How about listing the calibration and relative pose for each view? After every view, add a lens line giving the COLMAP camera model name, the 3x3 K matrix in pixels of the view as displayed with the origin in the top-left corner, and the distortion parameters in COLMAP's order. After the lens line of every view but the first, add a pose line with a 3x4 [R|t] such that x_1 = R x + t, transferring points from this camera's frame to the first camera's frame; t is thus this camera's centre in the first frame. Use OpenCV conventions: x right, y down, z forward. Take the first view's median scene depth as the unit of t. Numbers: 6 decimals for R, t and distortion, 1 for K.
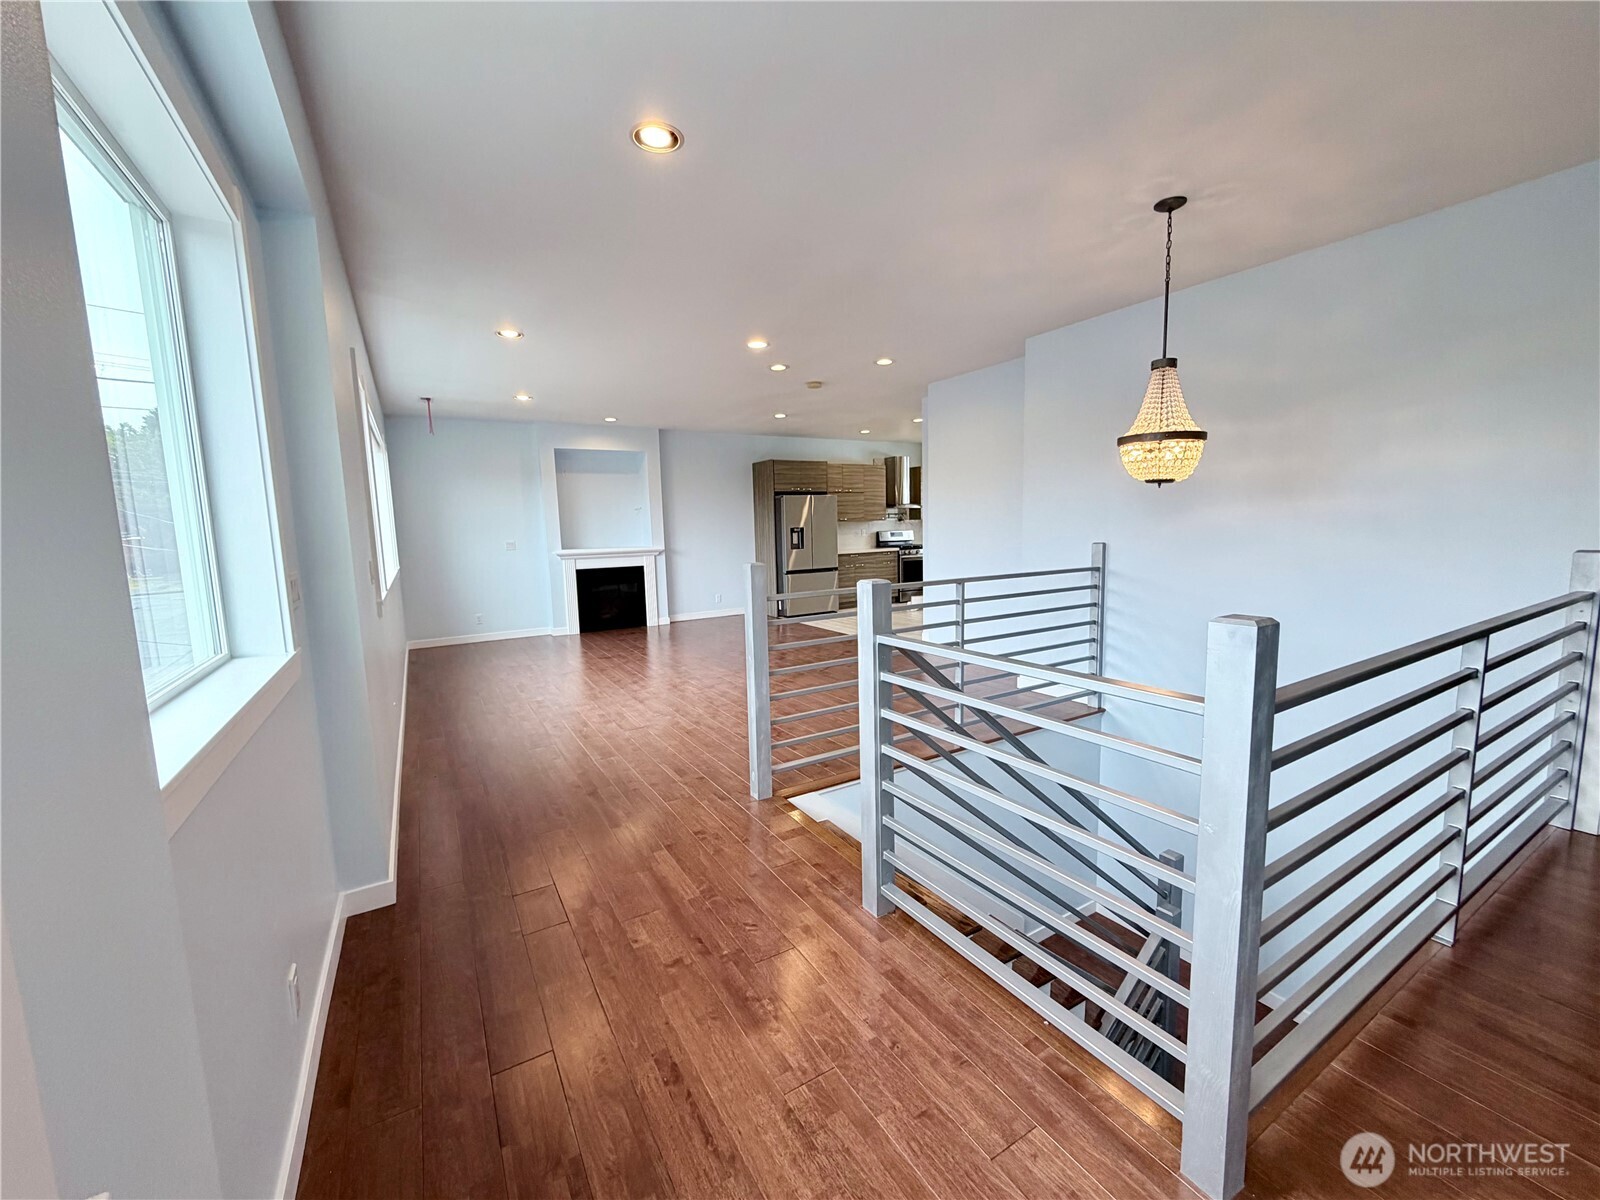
lens RADIAL K [[638.5, 0, 801.1], [0, 638.5, 600.0], [0, 0, 1]] dist [-0.000095, -0.000200]
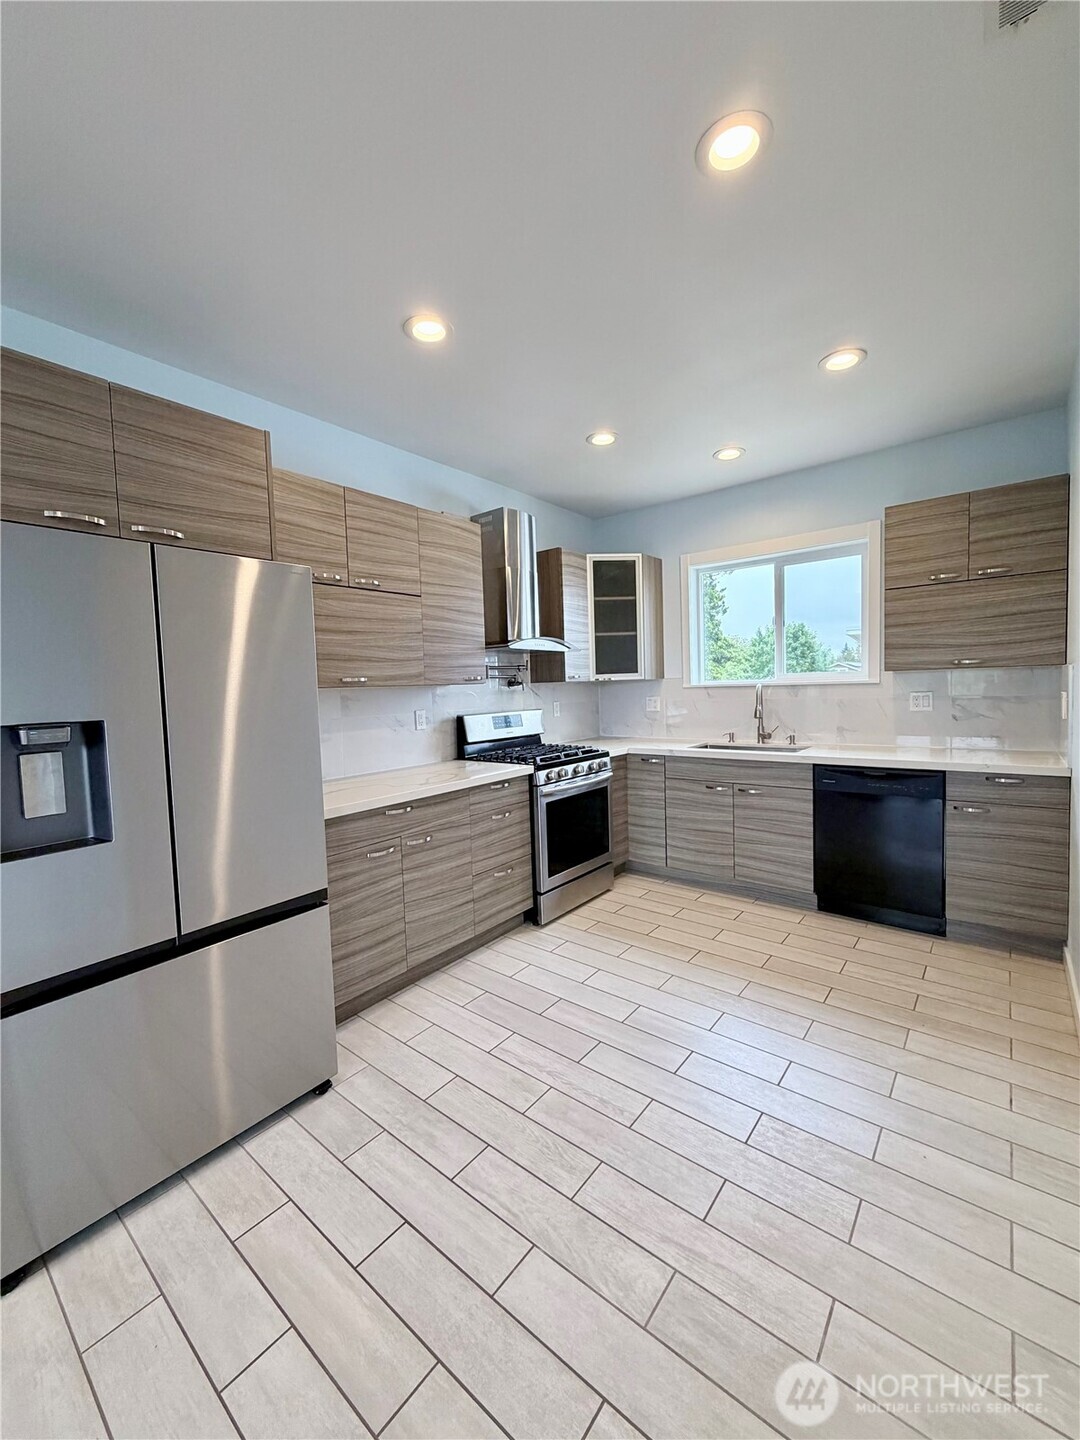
lens RADIAL K [[574.6, 0, 537.1], [0, 574.6, 715.7], [0, 0, 1]] dist [-0.000095, -0.000200]
pose [[0.943159, -0.018576, 0.331822, 0.054830], [0.043459, 0.996757, -0.067727, -0.083646], [-0.329488, 0.078298, 0.940908, 0.684657]]
